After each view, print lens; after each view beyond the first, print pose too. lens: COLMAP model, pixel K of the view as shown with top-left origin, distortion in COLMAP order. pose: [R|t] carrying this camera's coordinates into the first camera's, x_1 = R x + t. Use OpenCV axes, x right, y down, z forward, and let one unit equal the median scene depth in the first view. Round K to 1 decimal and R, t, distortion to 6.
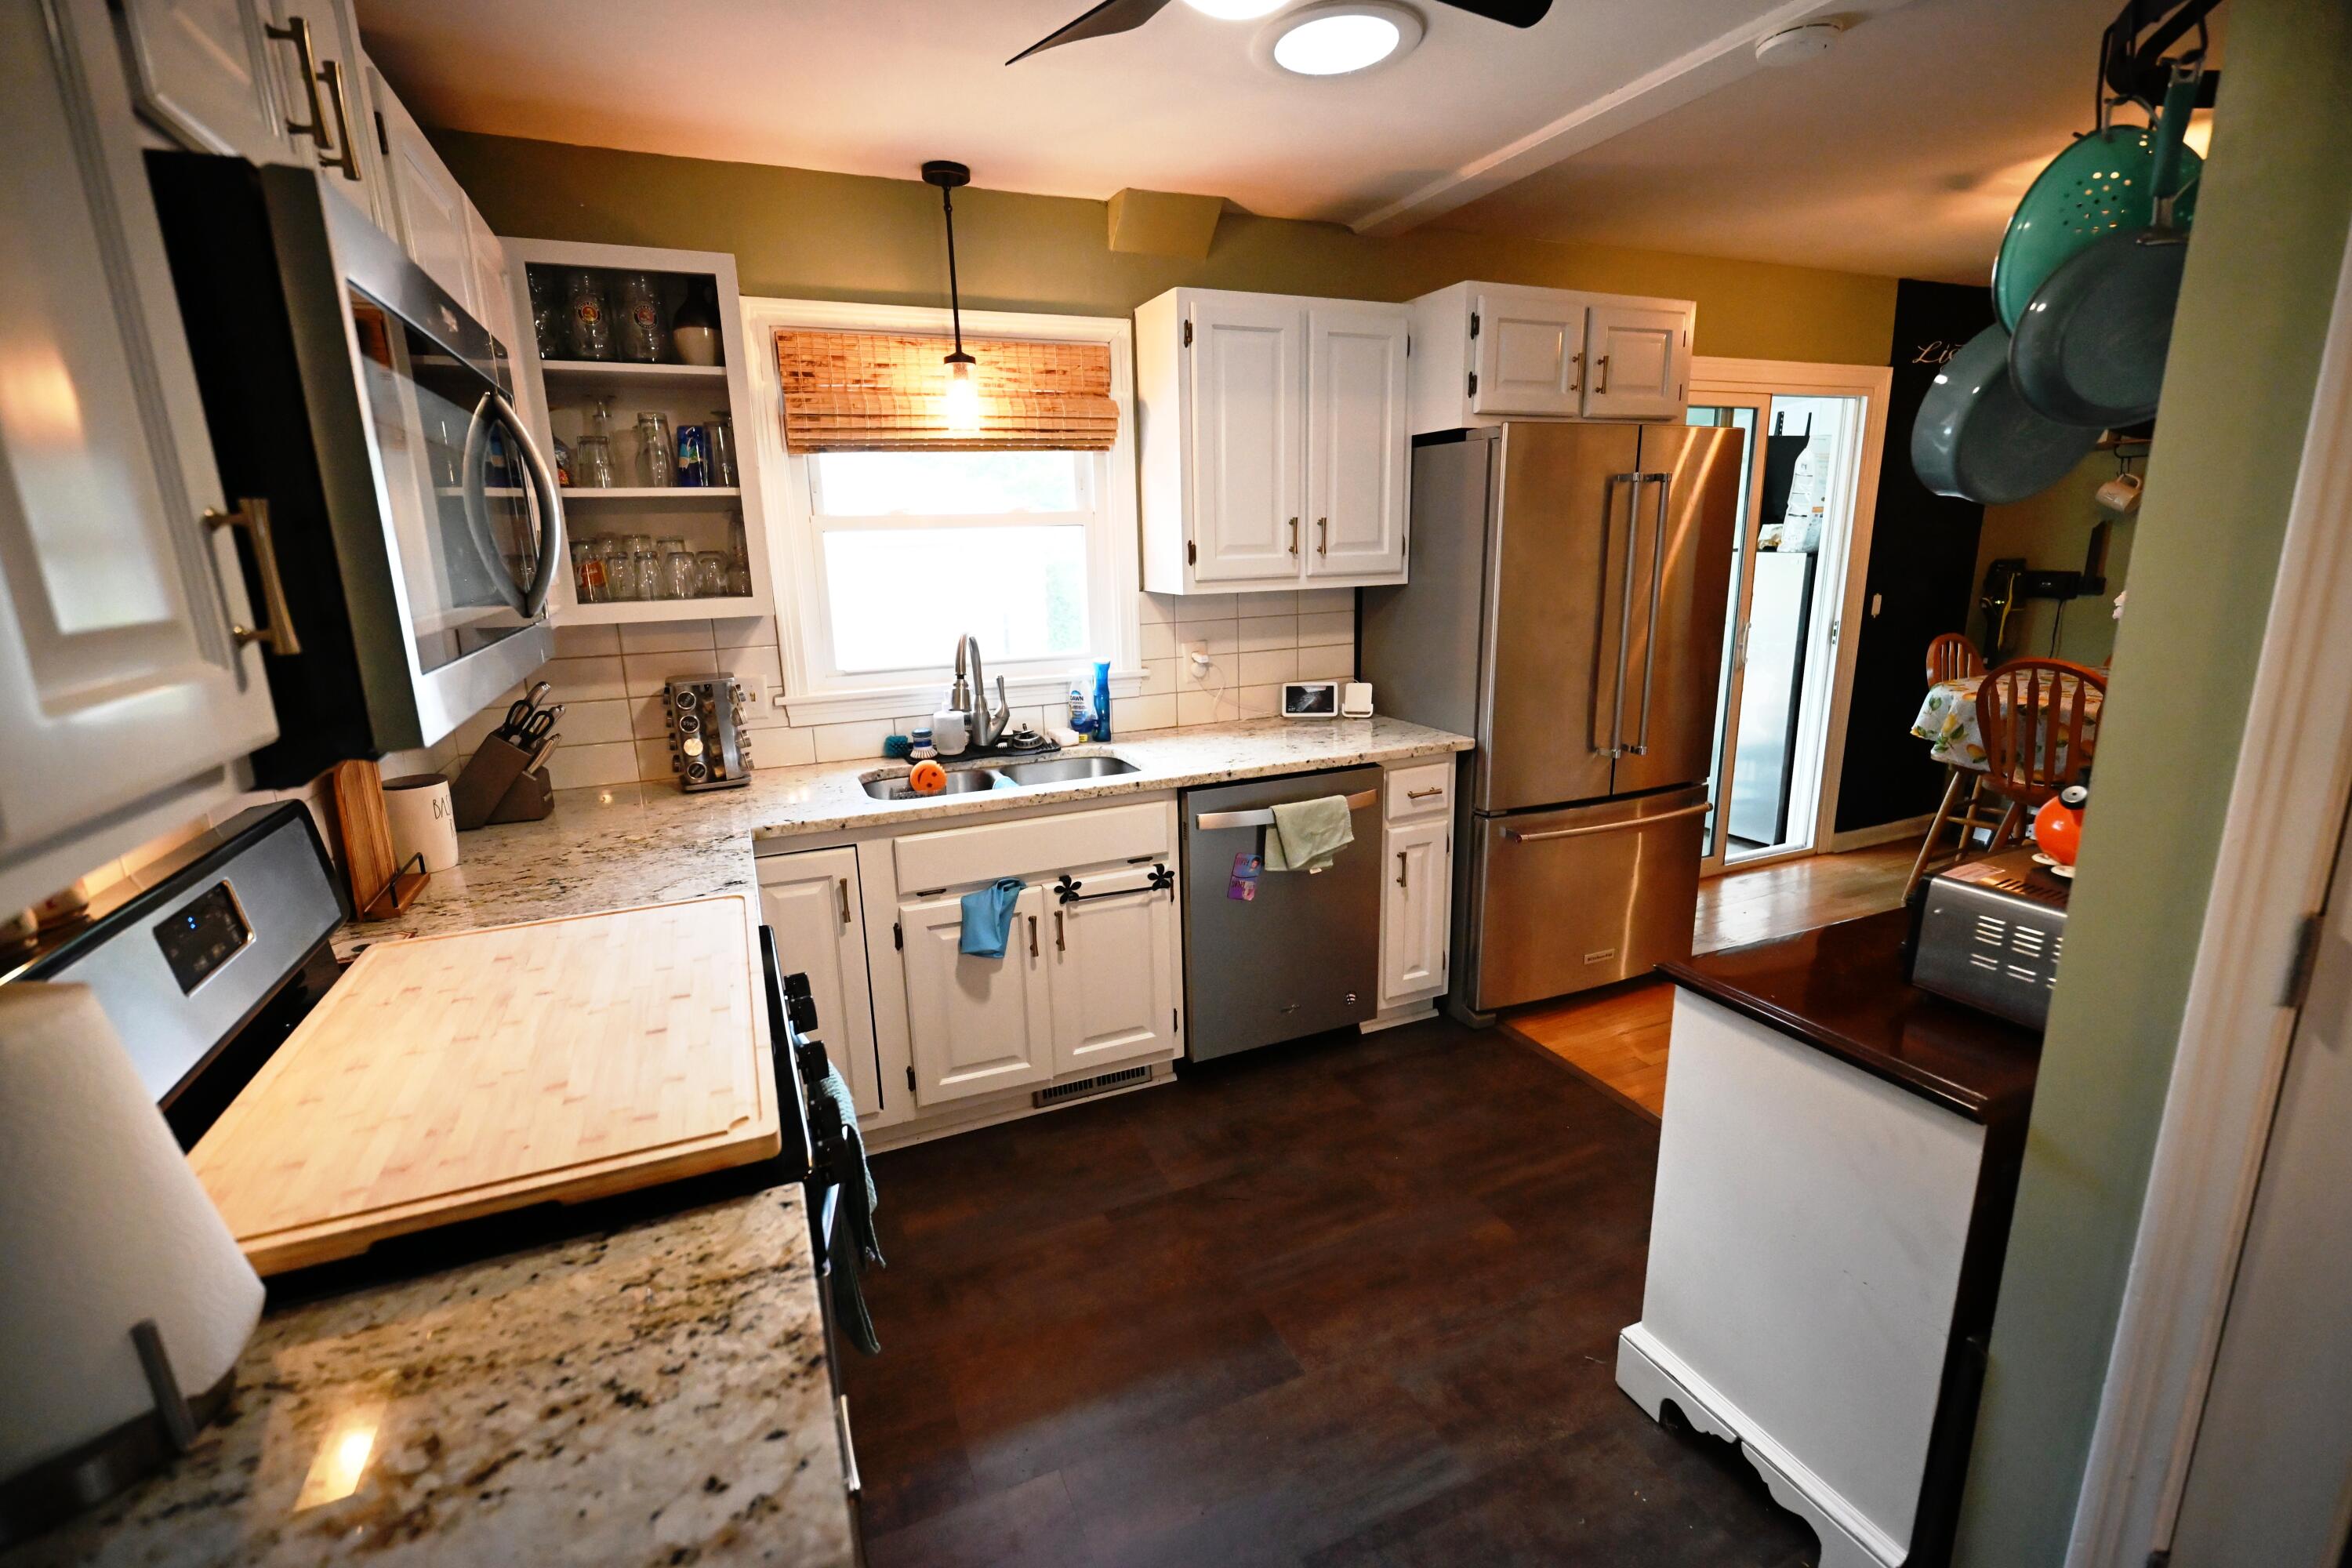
lens RADIAL K [[1041.6, 0, 1178.6], [0, 1041.6, 785.9], [0, 0, 1]] dist [-0.001896, 0.000012]
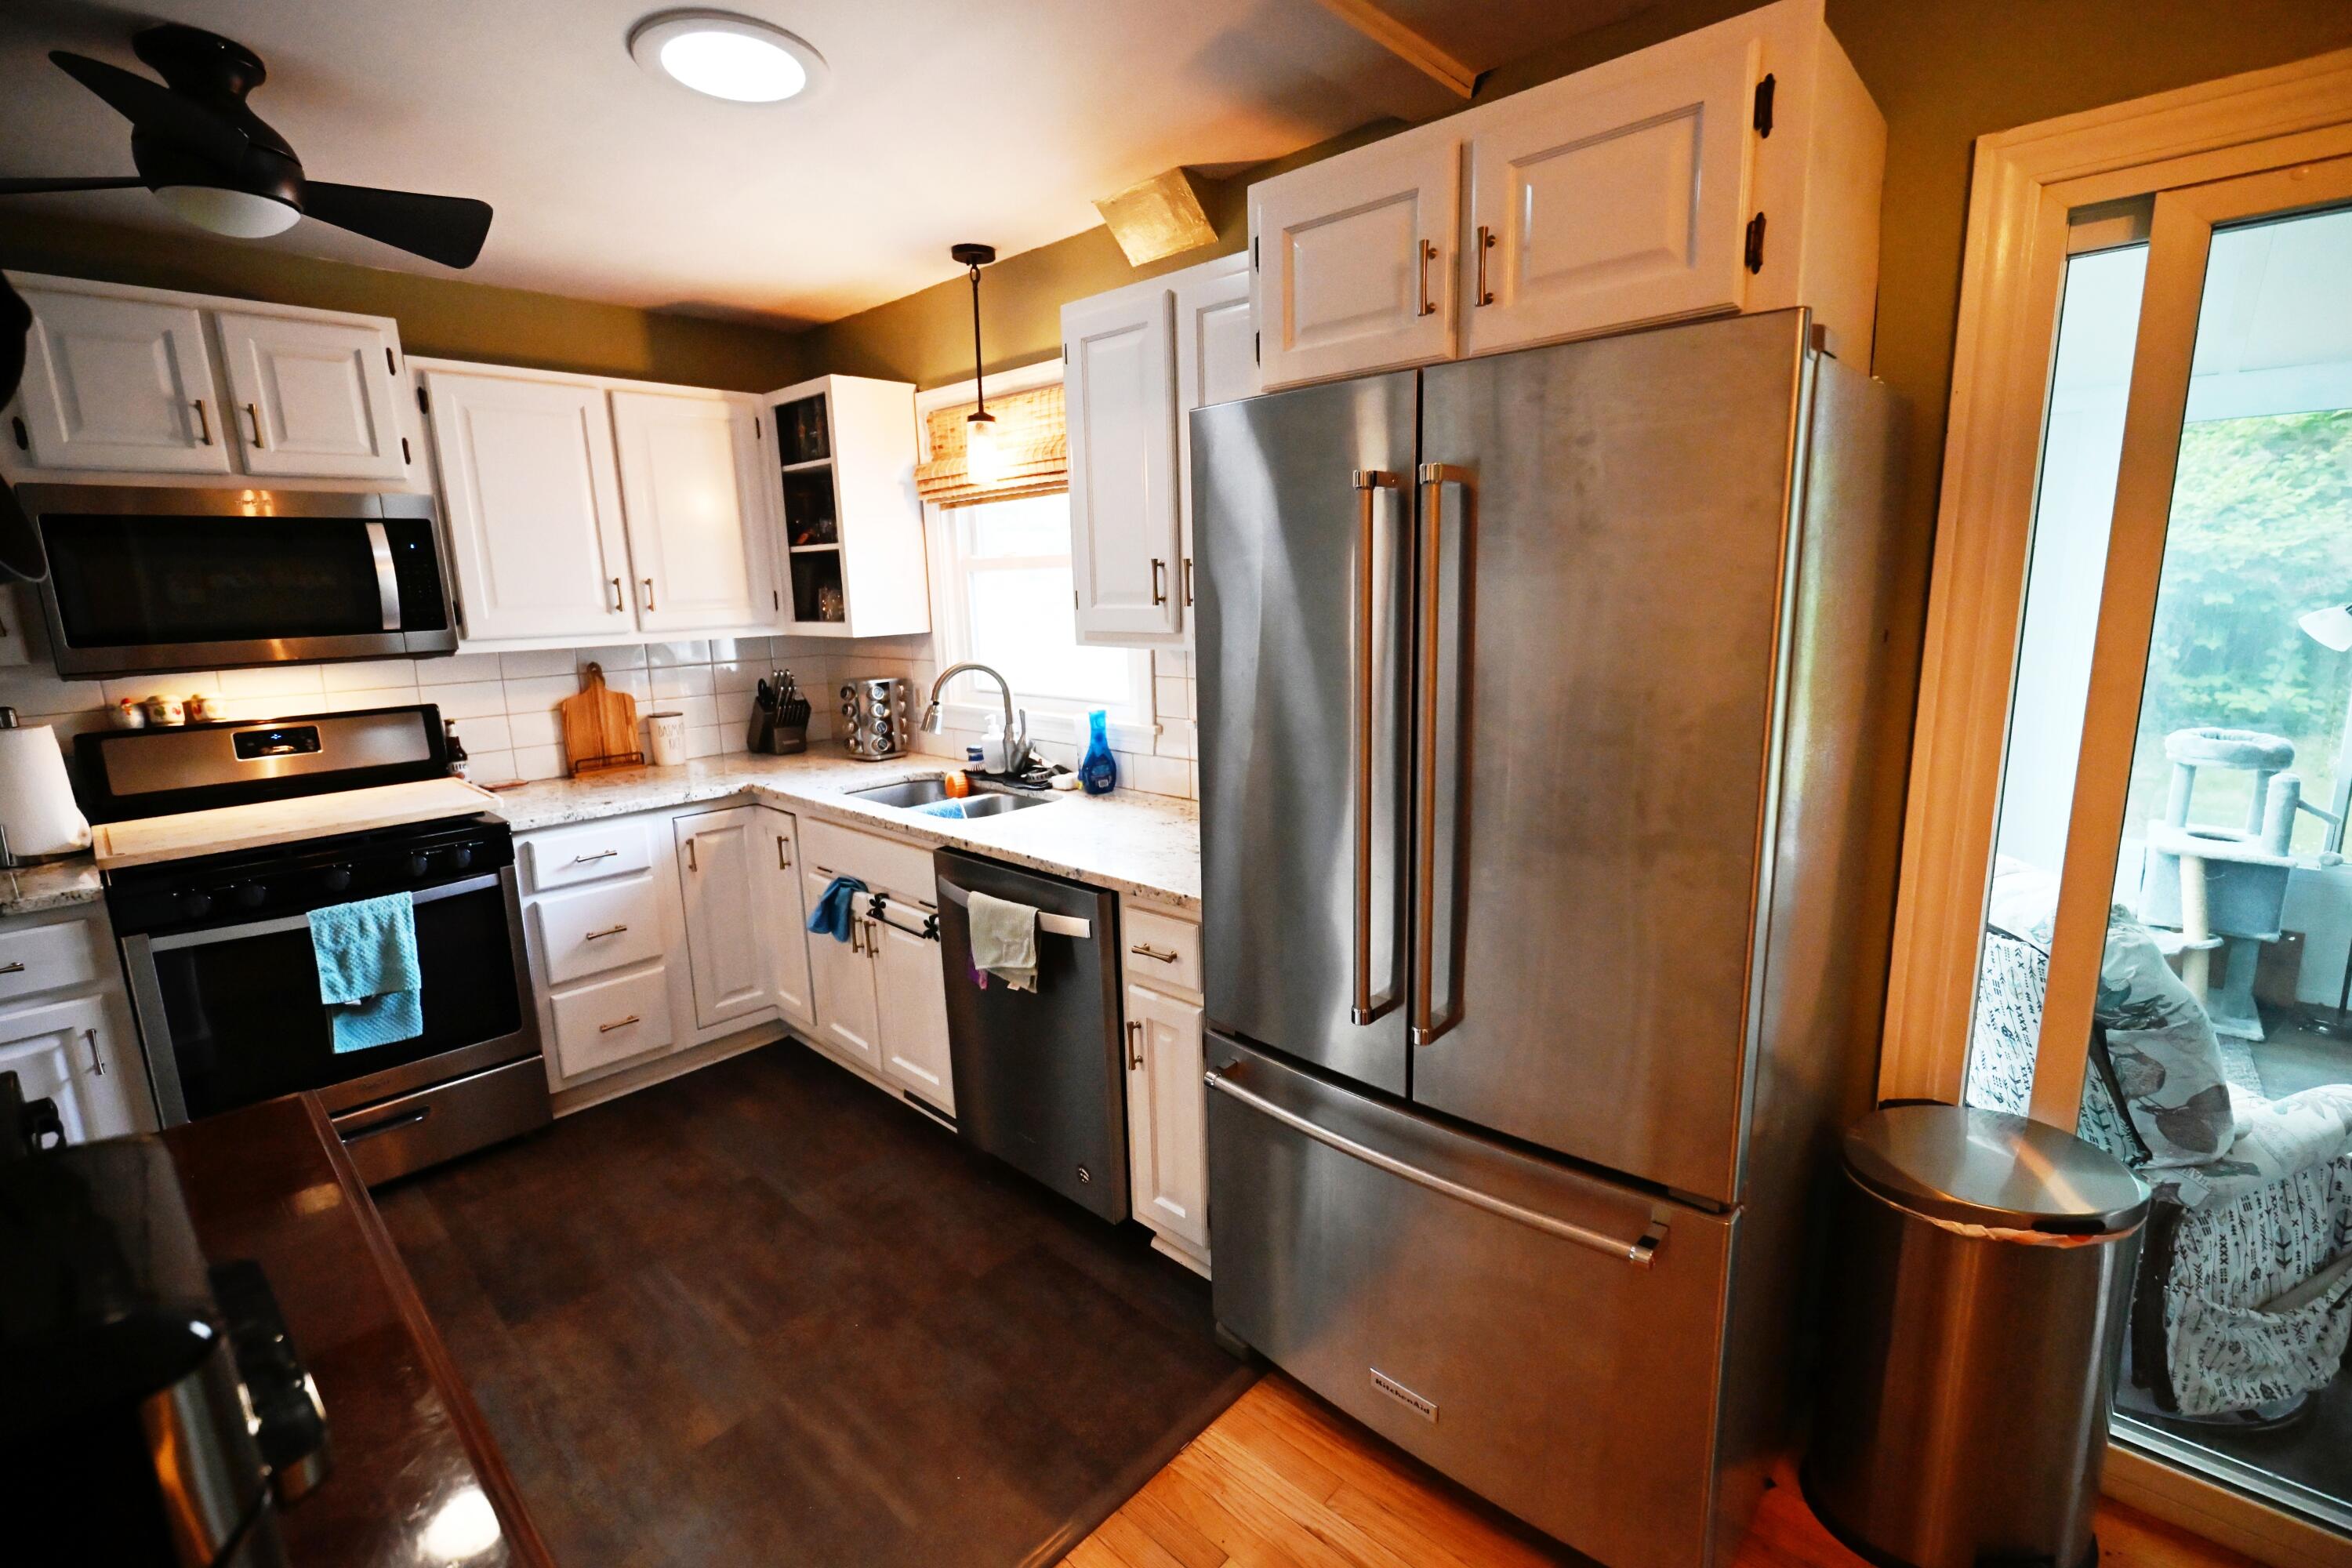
lens RADIAL K [[1041.6, 0, 1183.9], [0, 1041.6, 777.5], [0, 0, 1]] dist [-0.001896, 0.000012]
pose [[0.398389, 0.187823, -0.897780, 0.874321], [-0.199253, 0.973156, 0.115174, -0.197600], [0.895313, 0.133001, 0.425119, 0.727998]]
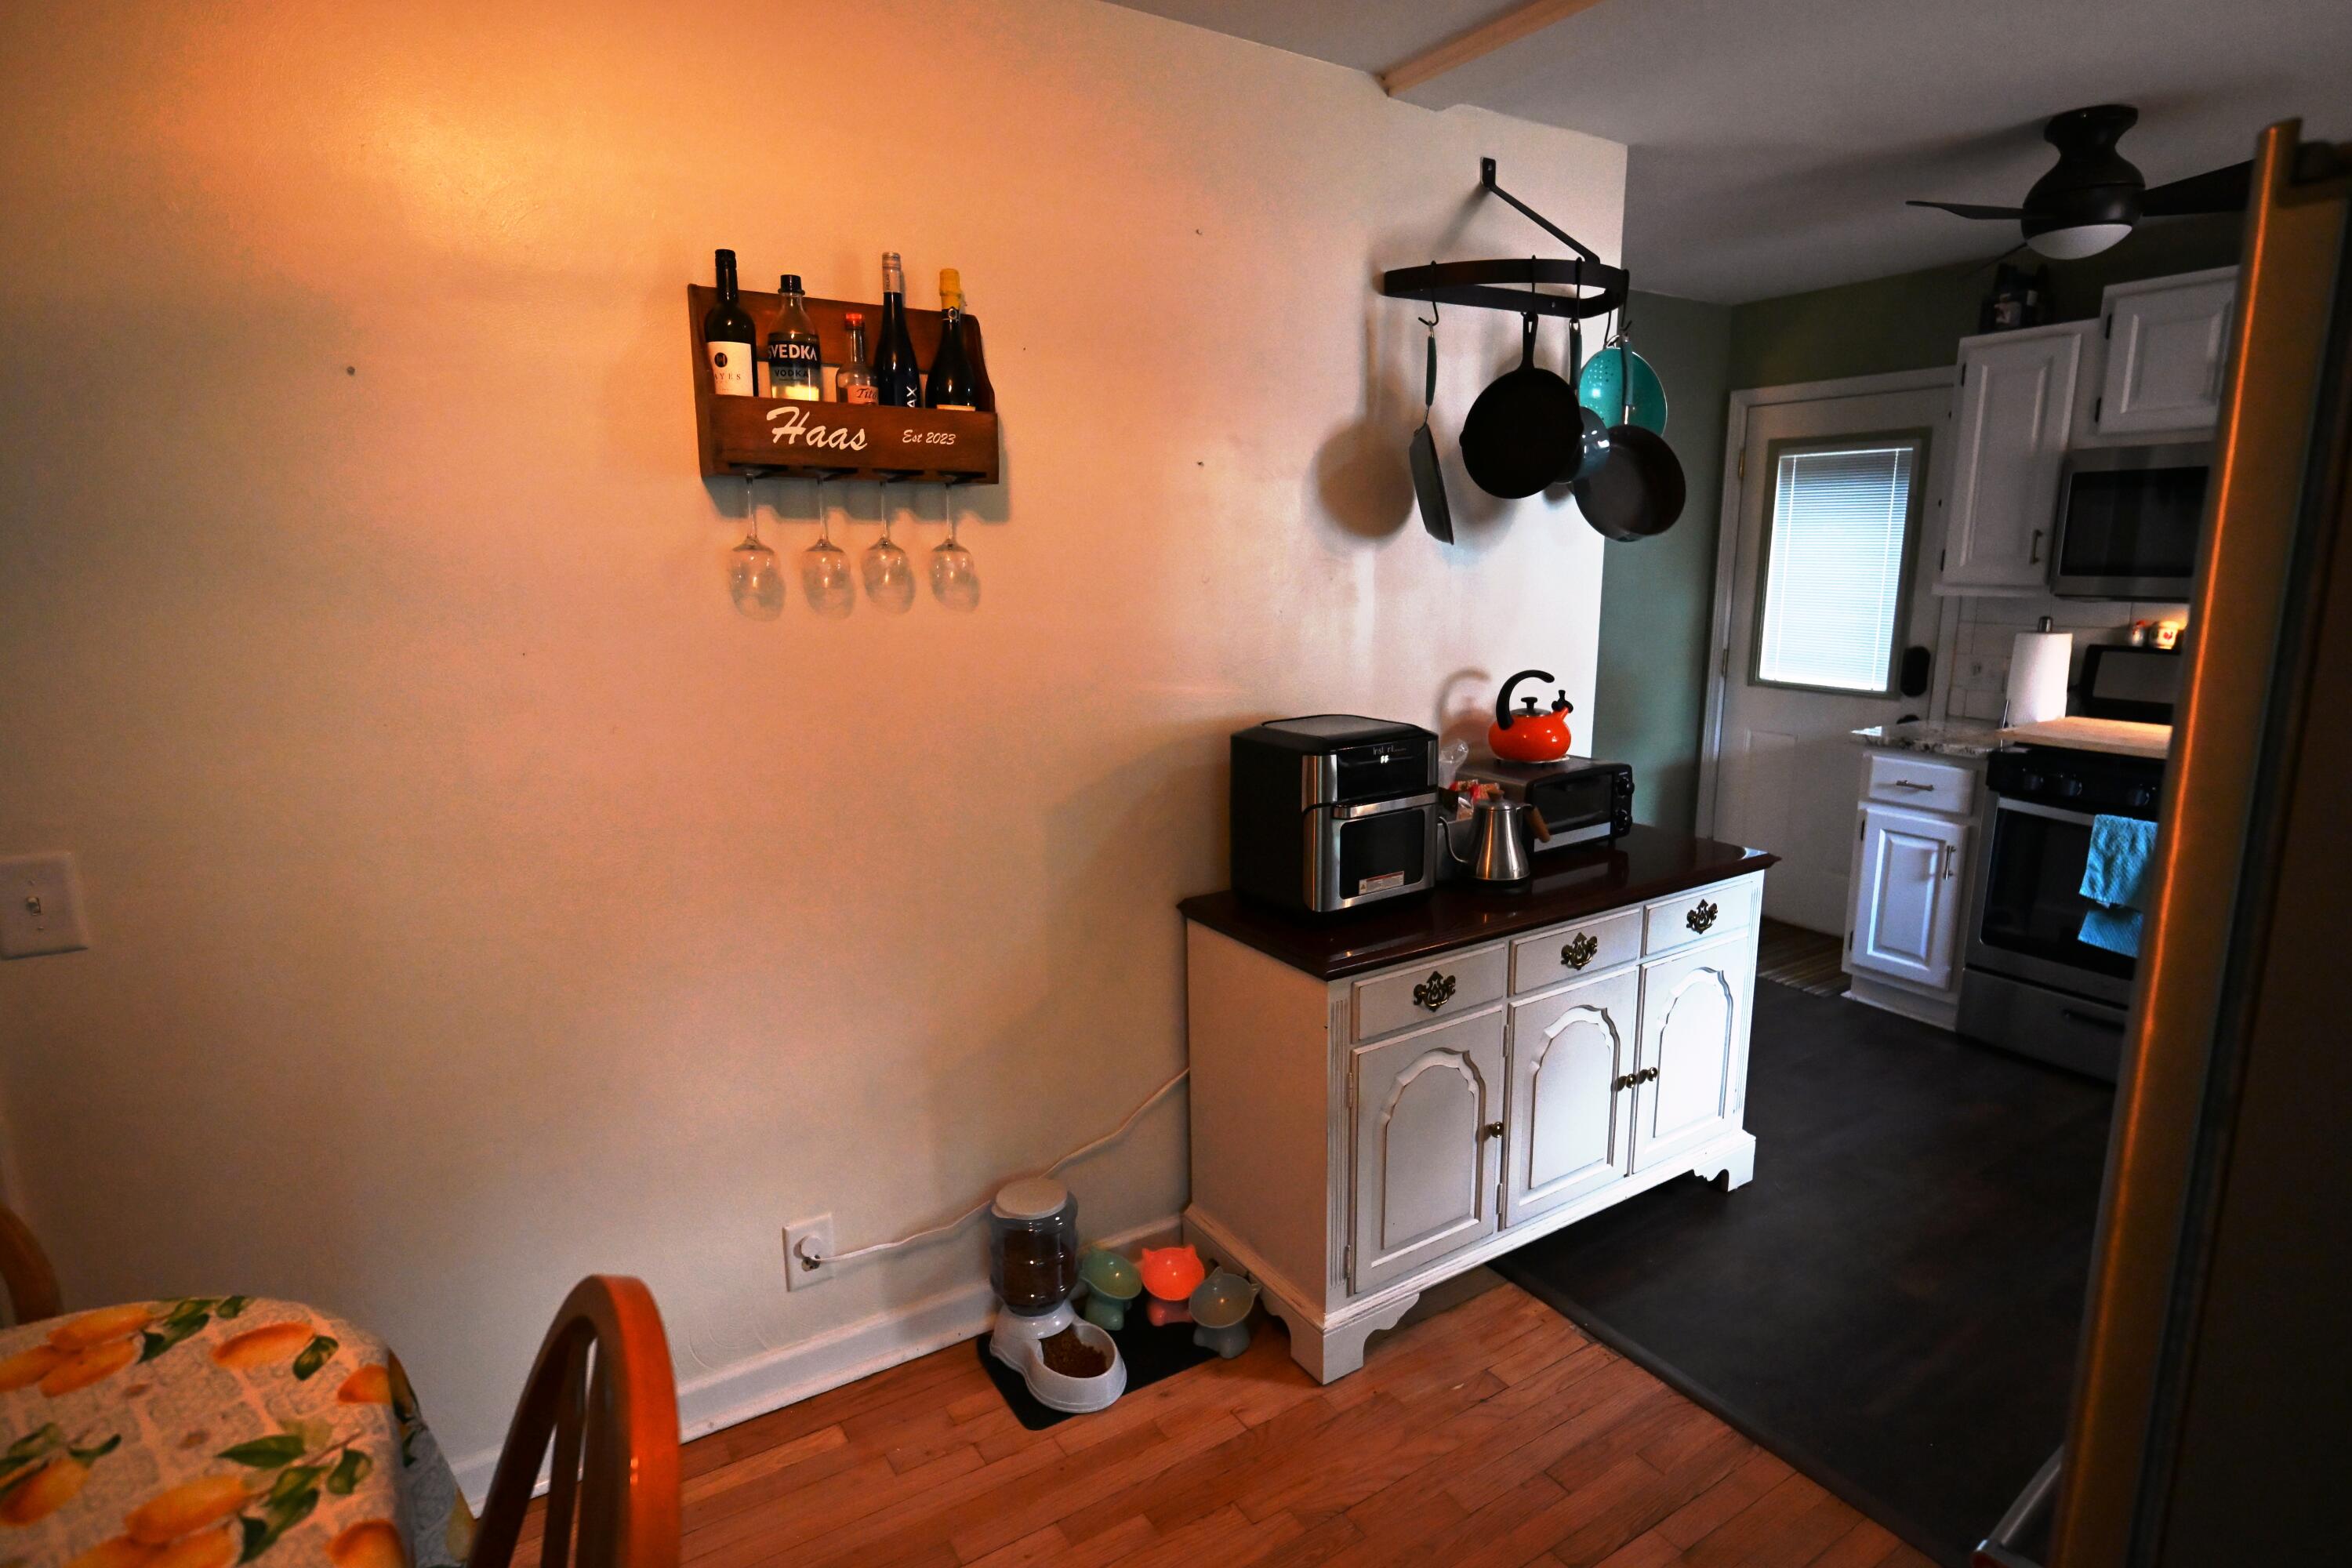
lens RADIAL K [[1236.2, 0, 1174.0], [0, 1236.2, 776.1], [0, 0, 1]] dist [-0.001311, 0.003396]
pose [[-0.988891, 0.054886, -0.138137, 0.864980], [-0.006710, 0.911898, 0.410362, -0.353188], [0.148490, 0.406730, -0.901400, 1.363759]]
